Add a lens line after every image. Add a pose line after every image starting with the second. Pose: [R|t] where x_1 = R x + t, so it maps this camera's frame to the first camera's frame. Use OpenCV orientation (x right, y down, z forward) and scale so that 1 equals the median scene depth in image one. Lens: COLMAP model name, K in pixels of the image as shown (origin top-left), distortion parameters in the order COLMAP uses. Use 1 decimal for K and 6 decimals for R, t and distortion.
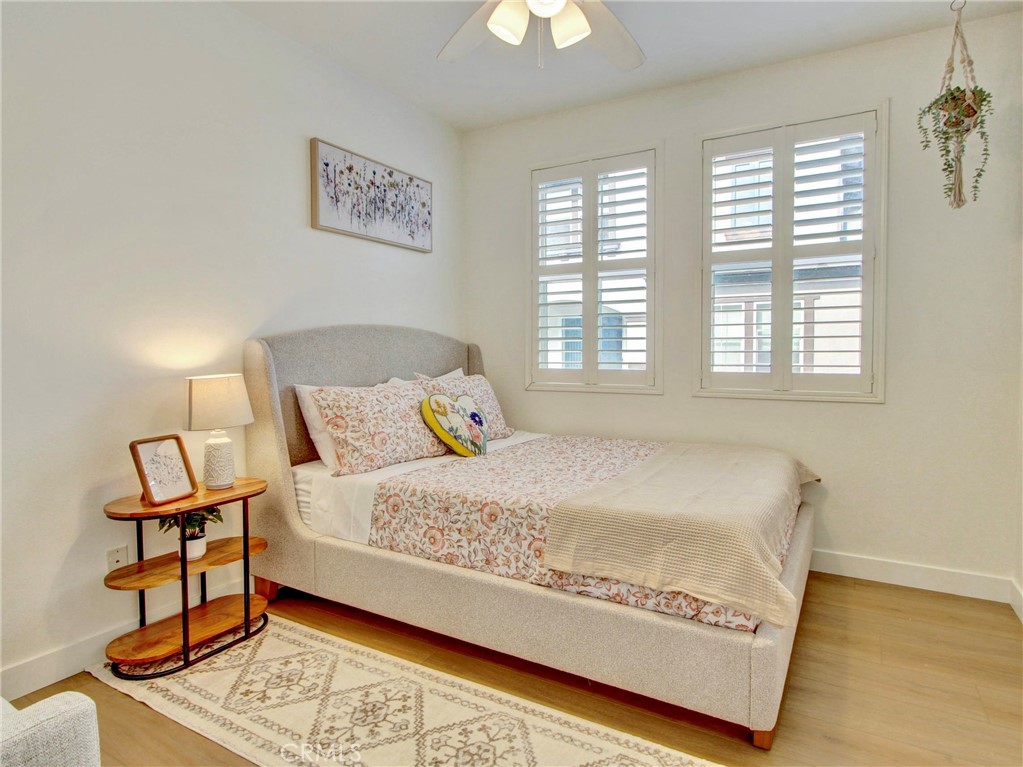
lens RADIAL K [[577.4, 0, 515.2], [0, 577.4, 361.1], [0, 0, 1]] dist [-0.005558, -0.001983]
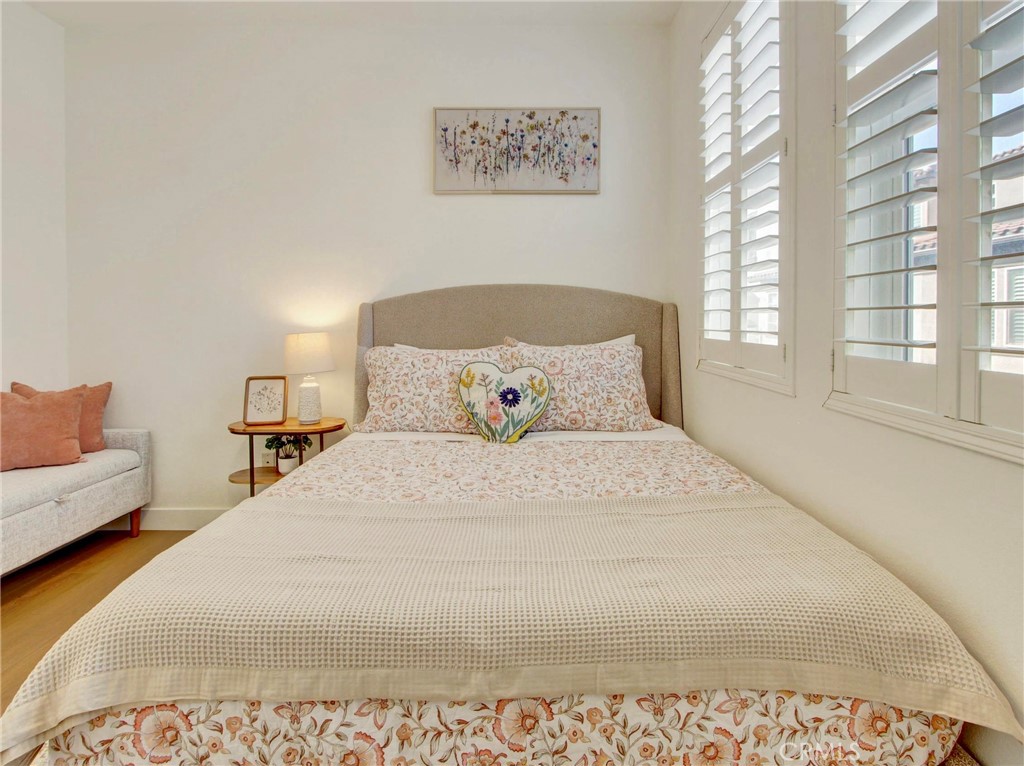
lens RADIAL K [[578.0, 0, 543.1], [0, 578.0, 322.1], [0, 0, 1]] dist [-0.005558, -0.001983]
pose [[0.518342, 0.009176, -0.855124, 0.607286], [-0.013238, 0.999909, 0.002705, -0.005436], [0.855071, 0.009918, 0.518417, 0.590950]]
